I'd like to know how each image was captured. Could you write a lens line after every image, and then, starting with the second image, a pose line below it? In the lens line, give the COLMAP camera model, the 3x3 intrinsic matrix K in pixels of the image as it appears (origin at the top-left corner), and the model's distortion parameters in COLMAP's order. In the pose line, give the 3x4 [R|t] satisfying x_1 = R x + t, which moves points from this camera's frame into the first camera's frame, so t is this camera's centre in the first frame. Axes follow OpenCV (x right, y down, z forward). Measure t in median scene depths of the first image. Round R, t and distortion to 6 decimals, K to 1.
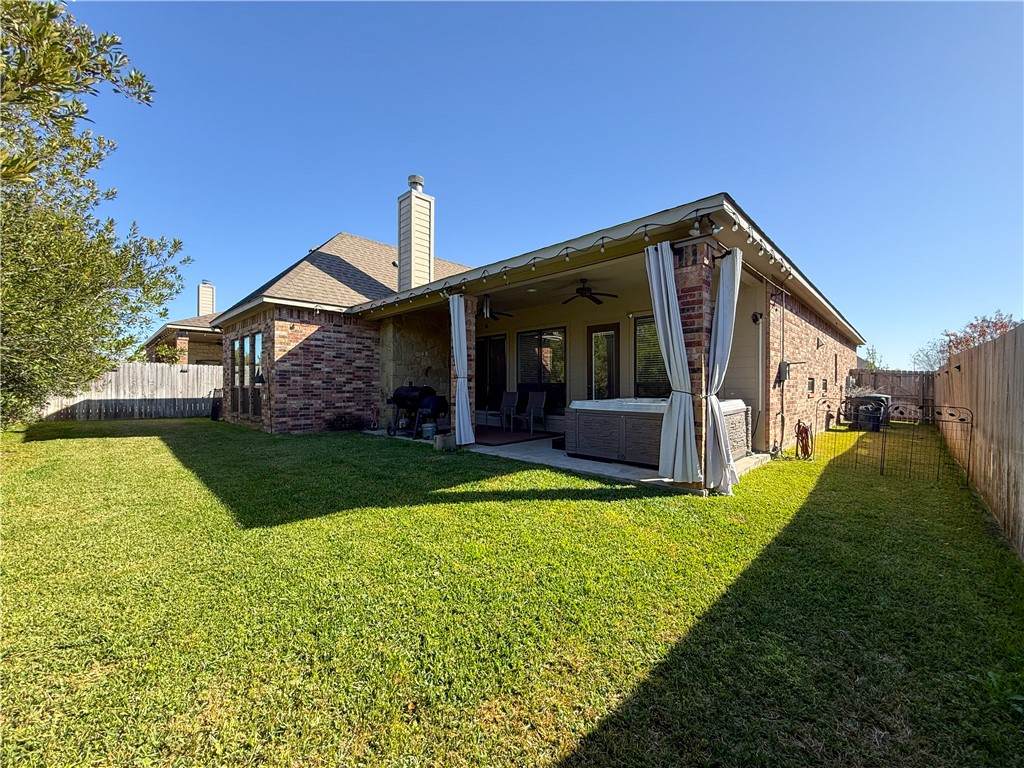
lens RADIAL K [[409.5, 0, 512.2], [0, 409.5, 386.7], [0, 0, 1]] dist [-0.000135, -0.000014]
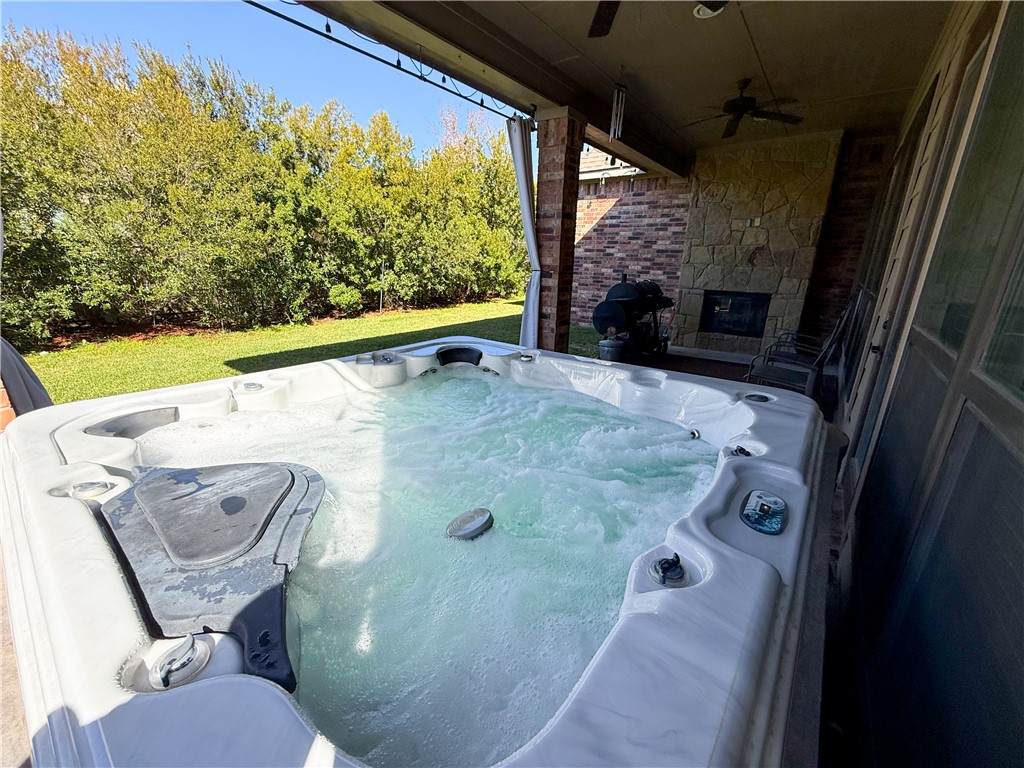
lens RADIAL K [[409.5, 0, 510.1], [0, 409.5, 383.5], [0, 0, 1]] dist [-0.000135, -0.000014]
pose [[0.105754, 0.285916, -0.952401, 0.375954], [-0.029706, 0.958253, 0.284374, -0.021683], [0.993949, -0.001782, 0.109832, 0.682413]]
